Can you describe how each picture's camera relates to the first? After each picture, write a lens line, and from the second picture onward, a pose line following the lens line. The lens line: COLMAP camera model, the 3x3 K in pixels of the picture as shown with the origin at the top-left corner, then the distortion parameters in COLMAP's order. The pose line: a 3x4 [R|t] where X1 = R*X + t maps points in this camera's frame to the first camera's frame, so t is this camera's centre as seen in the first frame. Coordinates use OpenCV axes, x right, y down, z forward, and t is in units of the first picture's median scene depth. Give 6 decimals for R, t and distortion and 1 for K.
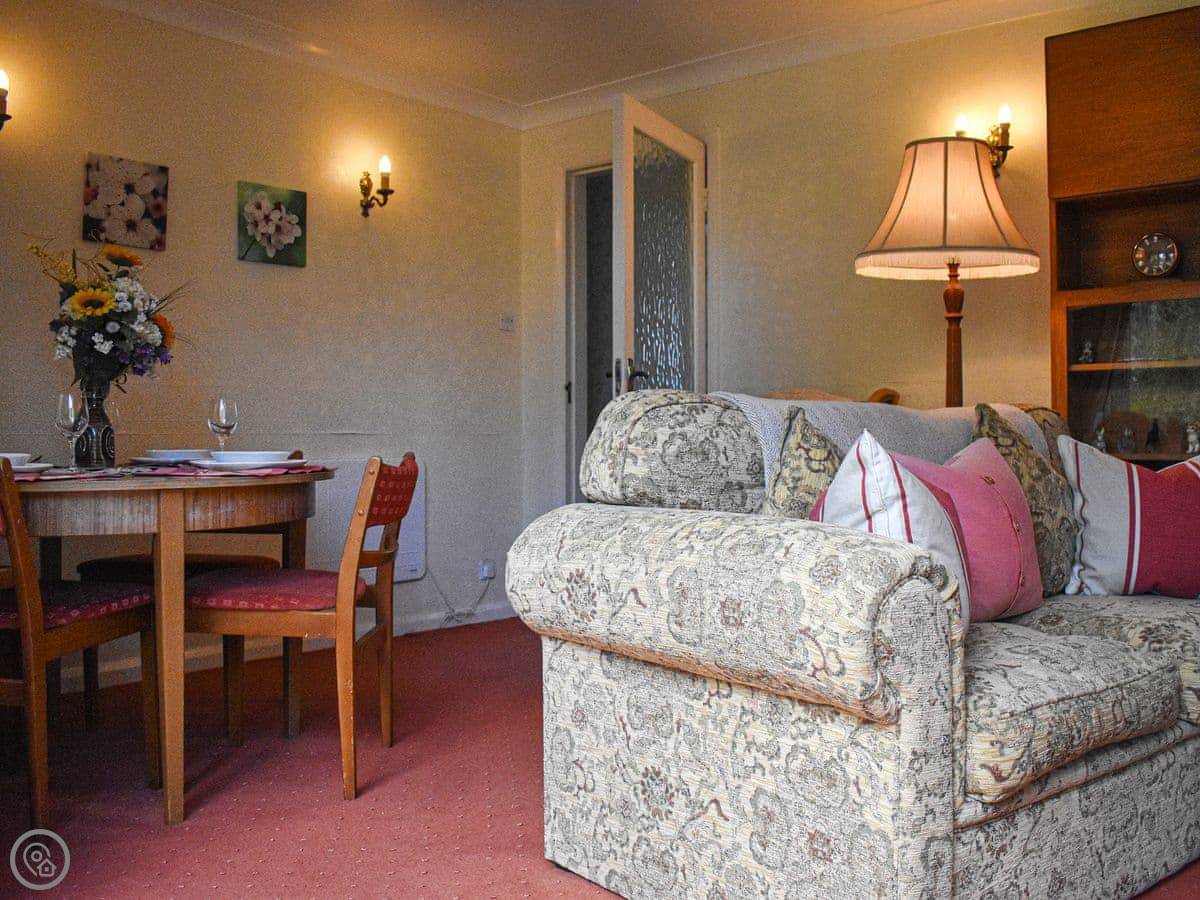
lens RADIAL K [[1083.1, 0, 600.0], [0, 1083.1, 450.0], [0, 0, 1]] dist [-0.071539, 0.000510]
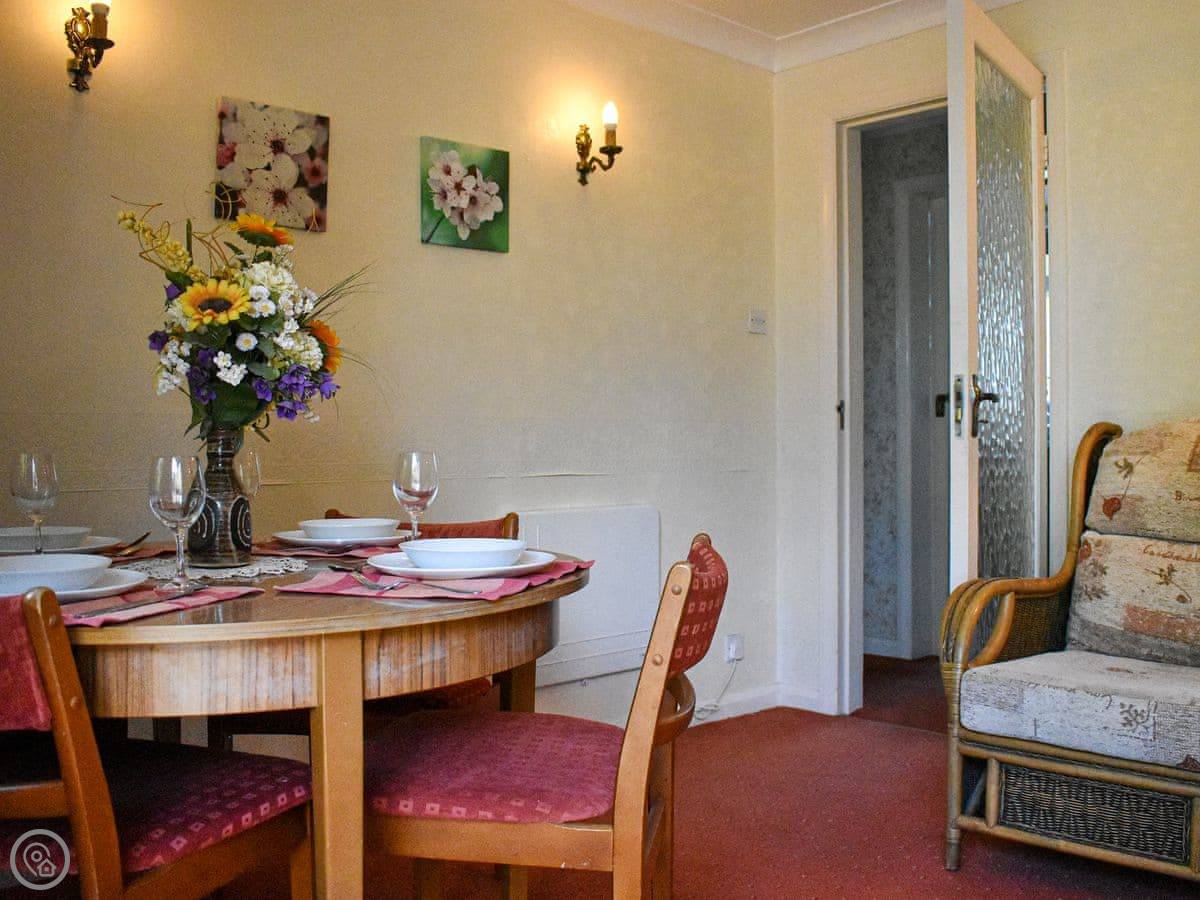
lens RADIAL K [[1127.6, 0, 600.0], [0, 1127.6, 450.0], [0, 0, 1]] dist [-0.071178, -0.000483]
pose [[0.989729, -0.000433, -0.142954, -0.130277], [0.000061, 0.999997, -0.002612, -0.041258], [0.142954, 0.002576, 0.989726, 0.313236]]
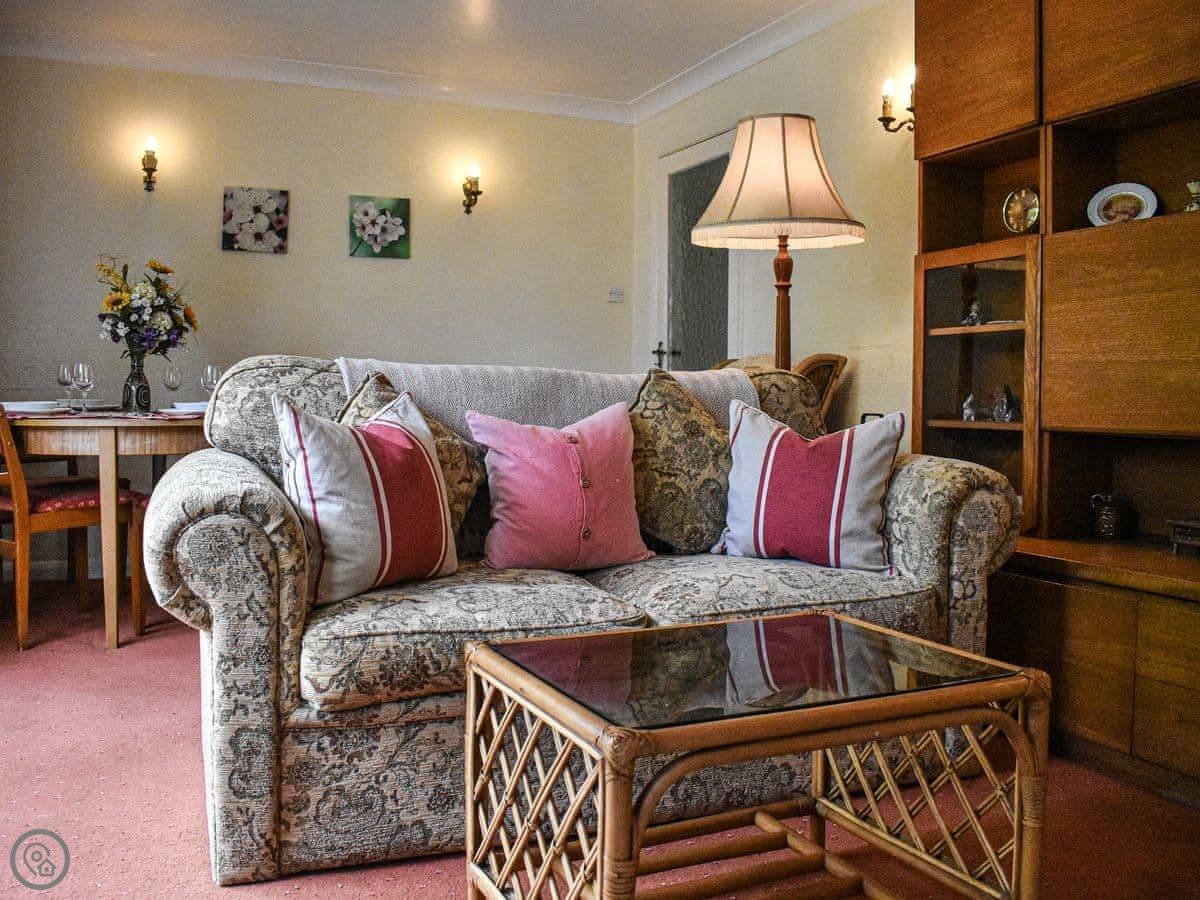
lens RADIAL K [[1022.8, 0, 600.0], [0, 1022.8, 450.0], [0, 0, 1]] dist [-0.064544, -0.004169]
pose [[0.885863, 0.040137, -0.462208, 0.634099], [-0.019963, 0.998626, 0.048458, -0.009718], [0.463518, -0.033700, 0.885447, 0.045731]]
